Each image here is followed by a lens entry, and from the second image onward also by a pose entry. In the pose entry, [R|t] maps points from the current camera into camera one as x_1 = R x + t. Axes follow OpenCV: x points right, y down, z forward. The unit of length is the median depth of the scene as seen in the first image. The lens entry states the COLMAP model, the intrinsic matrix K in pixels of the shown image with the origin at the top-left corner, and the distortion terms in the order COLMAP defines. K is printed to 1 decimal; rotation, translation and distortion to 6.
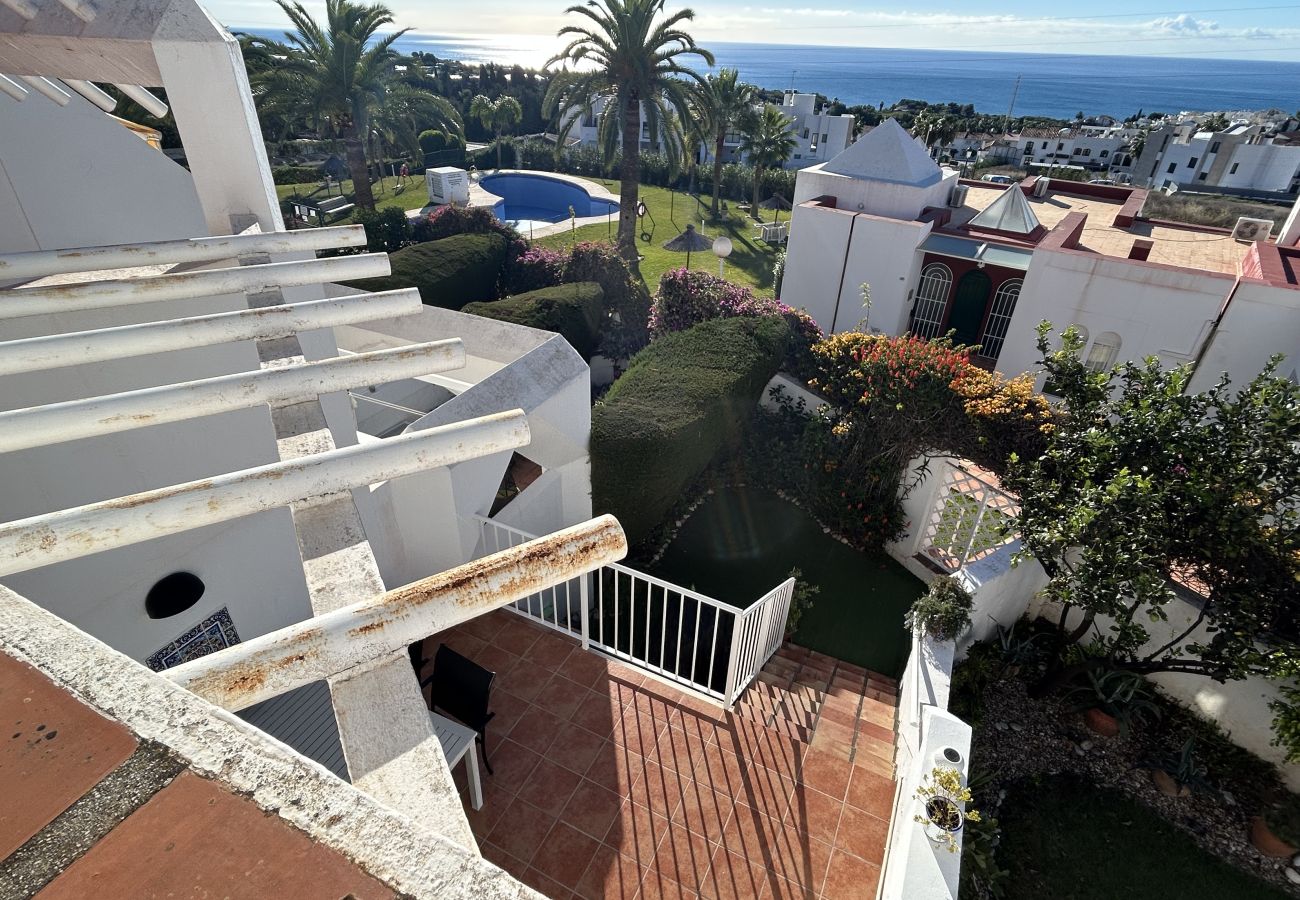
lens RADIAL K [[669.5, 0, 645.5], [0, 669.5, 449.3], [0, 0, 1]] dist [-0.008903, 0.006098]
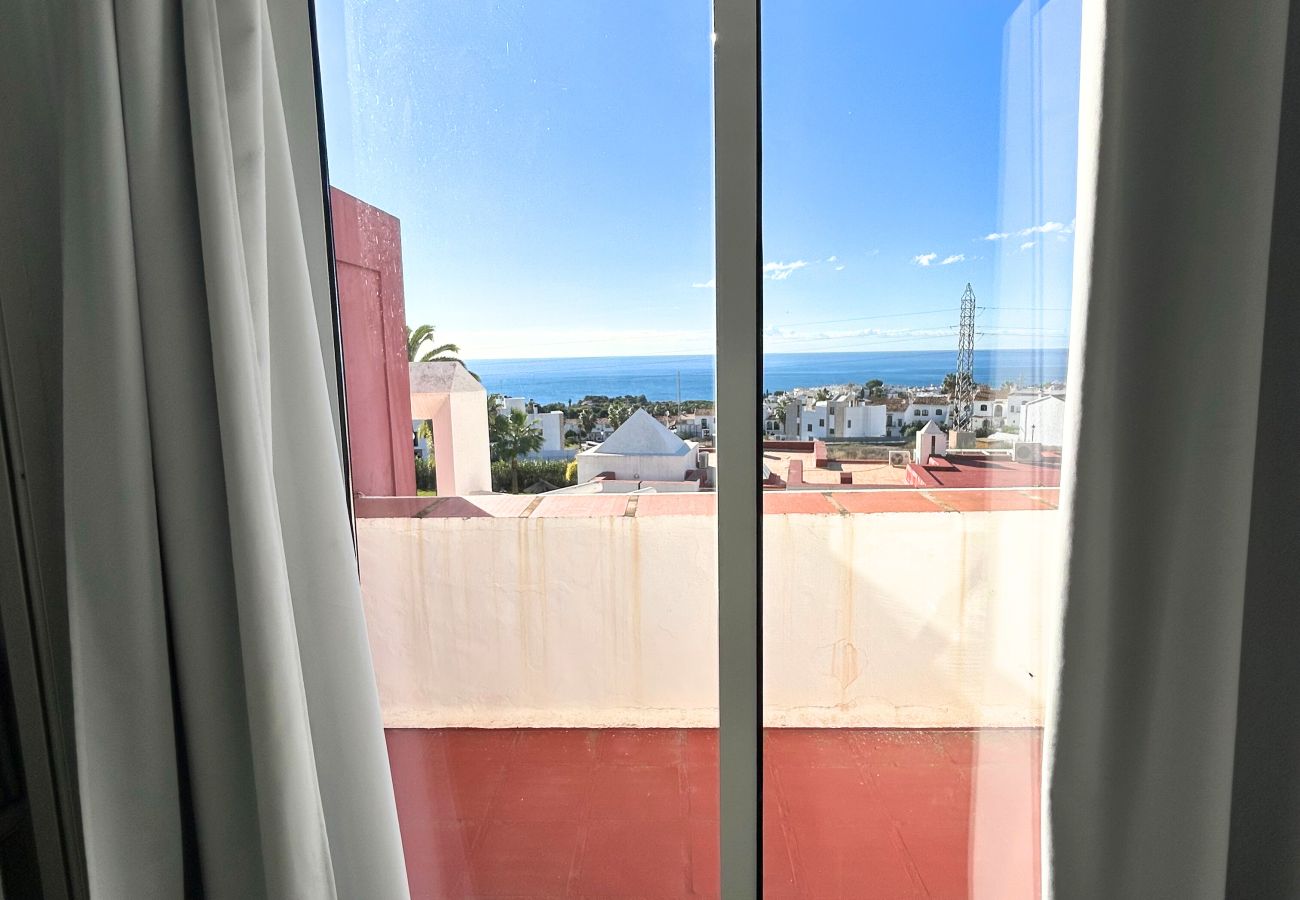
lens RADIAL K [[703.6, 0, 646.2], [0, 703.6, 453.8], [0, 0, 1]] dist [0.005886, -0.000362]
pose [[0.910782, -0.103012, 0.399831, -0.176638], [0.253723, 0.903599, -0.345158, 0.041825], [-0.325731, 0.415810, 0.849118, -0.097442]]
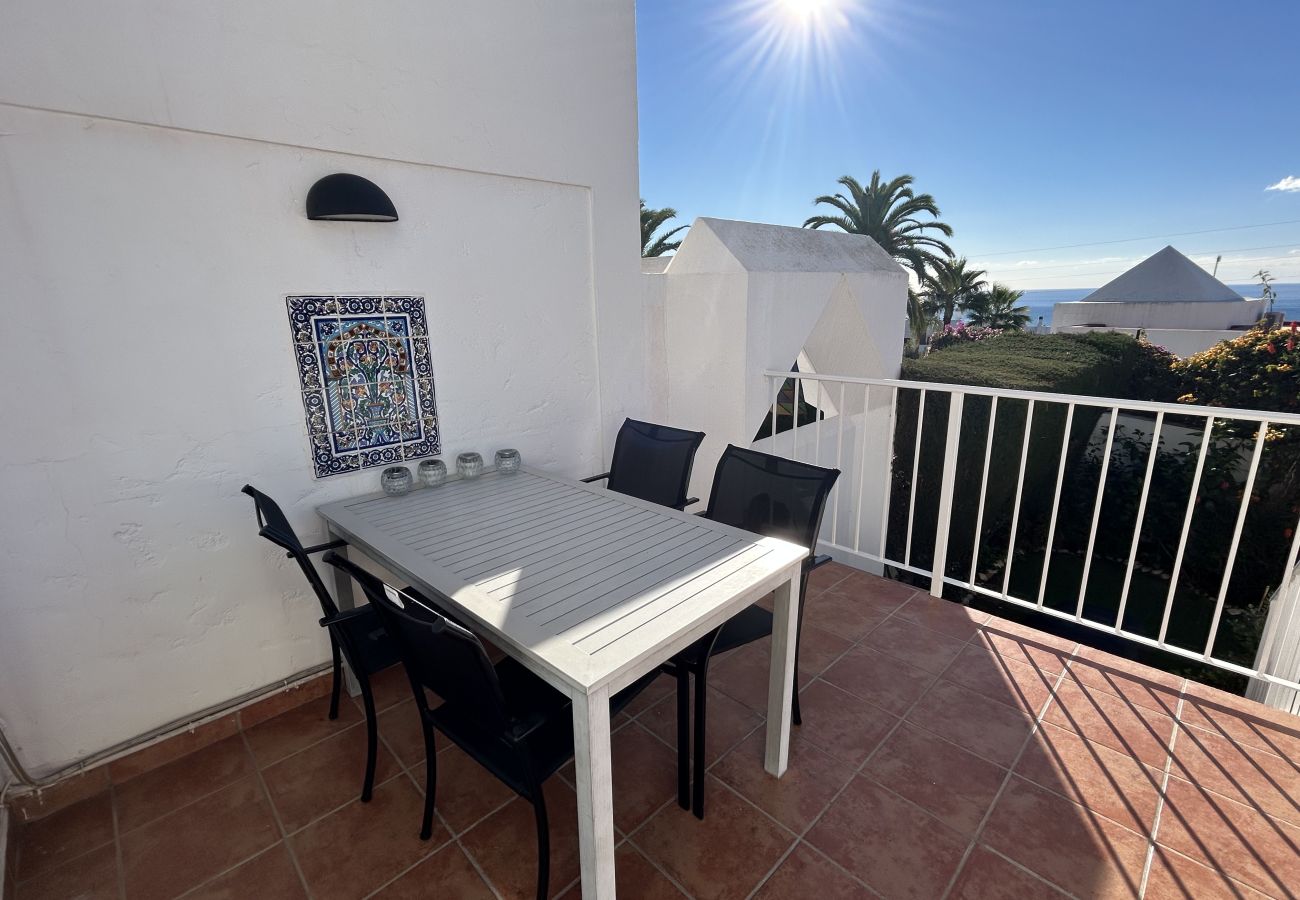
lens RADIAL K [[581.7, 0, 642.7], [0, 581.7, 450.5], [0, 0, 1]] dist [-0.006178, 0.001749]
pose [[0.940796, 0.034956, -0.337165, -0.052075], [-0.131560, 0.954352, -0.268150, 0.109740], [0.312401, 0.296632, 0.902450, 0.133142]]
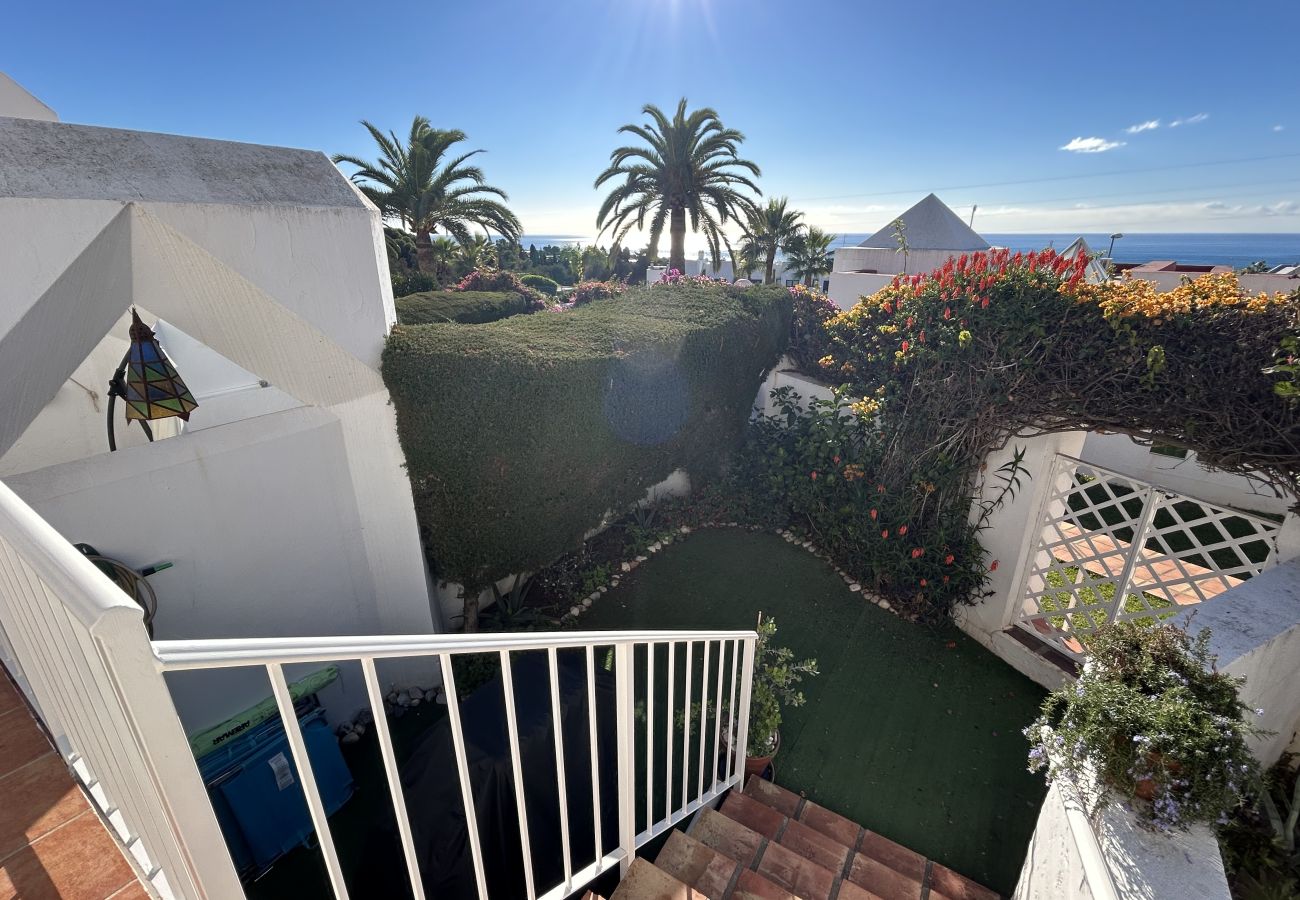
lens RADIAL K [[581.7, 0, 648.7], [0, 581.7, 446.8], [0, 0, 1]] dist [-0.006178, 0.001749]
pose [[0.991868, 0.013965, -0.126505, 0.078513], [-0.038766, 0.979882, -0.195779, 0.057892], [0.121226, 0.199091, 0.972454, 0.223333]]
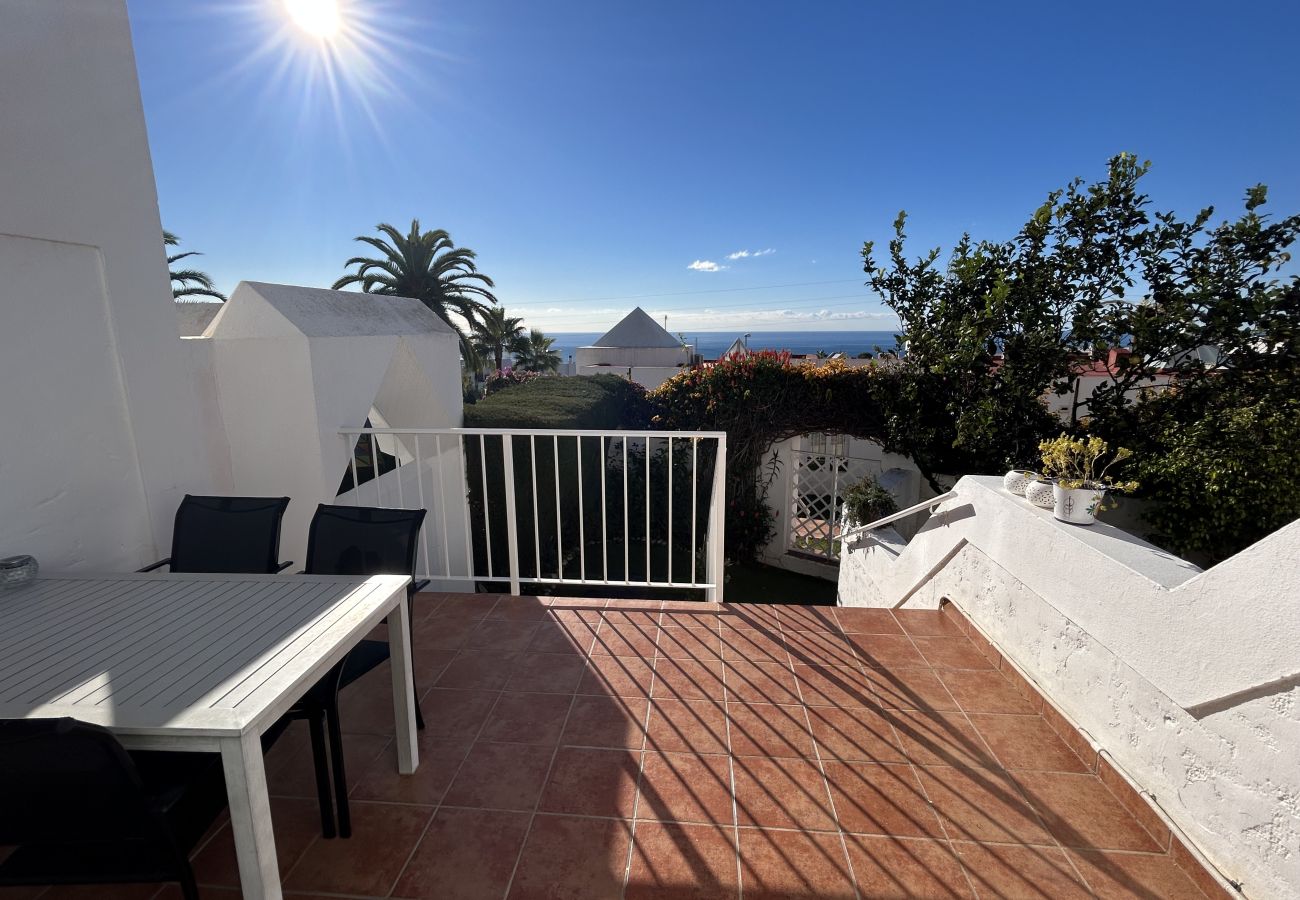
lens RADIAL K [[581.7, 0, 651.4], [0, 581.7, 445.4], [0, 0, 1]] dist [-0.006178, 0.001749]
pose [[0.926773, -0.103213, 0.361163, -0.052449], [0.221433, 0.926791, -0.303357, 0.118088], [-0.303412, 0.361117, 0.881780, 0.103081]]
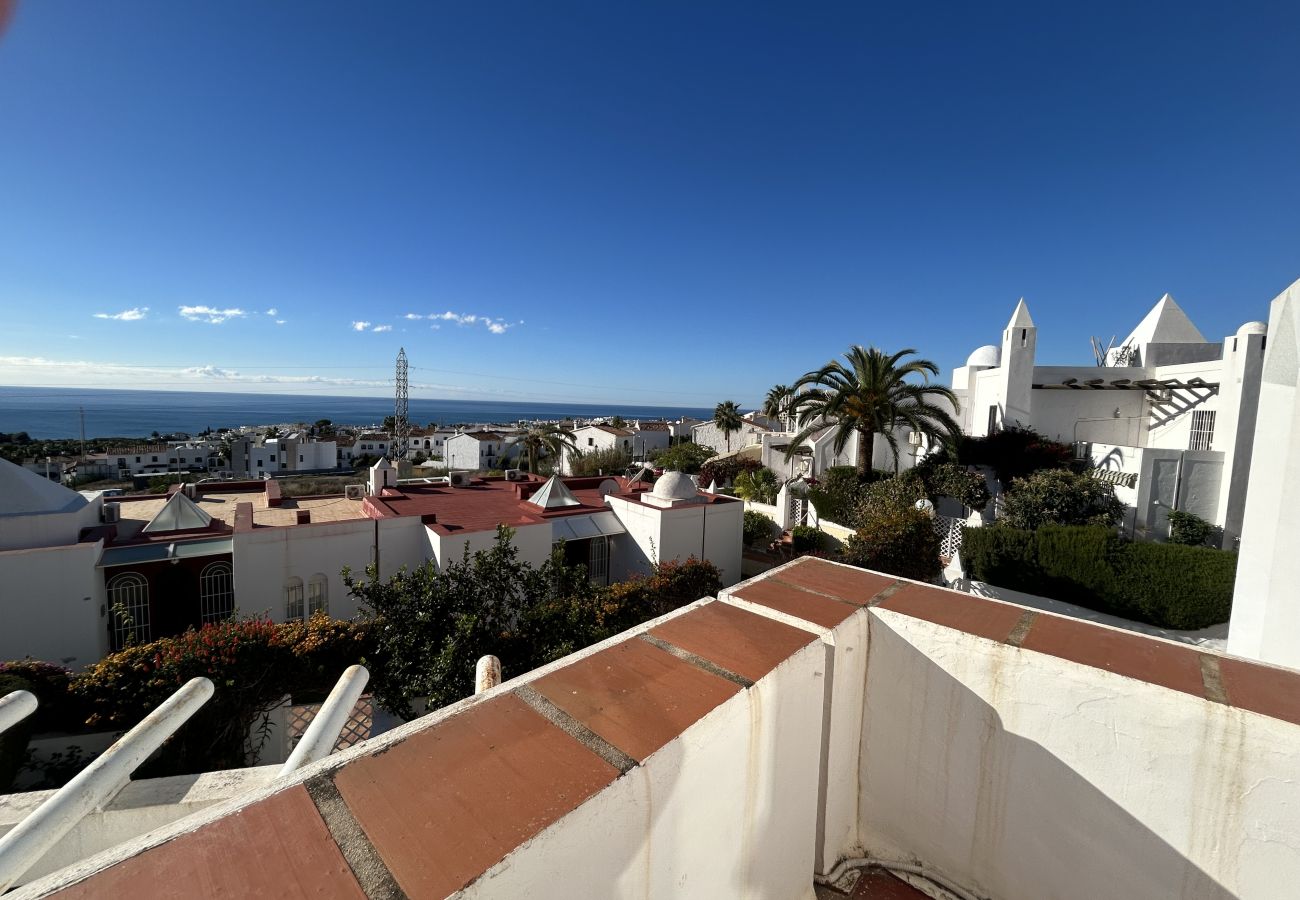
lens RADIAL K [[528.3, 0, 647.3], [0, 528.3, 446.8], [0, 0, 1]] dist [0.000129, 0.000618]
pose [[0.283837, -0.096247, 0.954030, -0.102386], [0.483226, 0.873727, -0.055621, -0.009813], [-0.828208, 0.476799, 0.294506, -0.015384]]
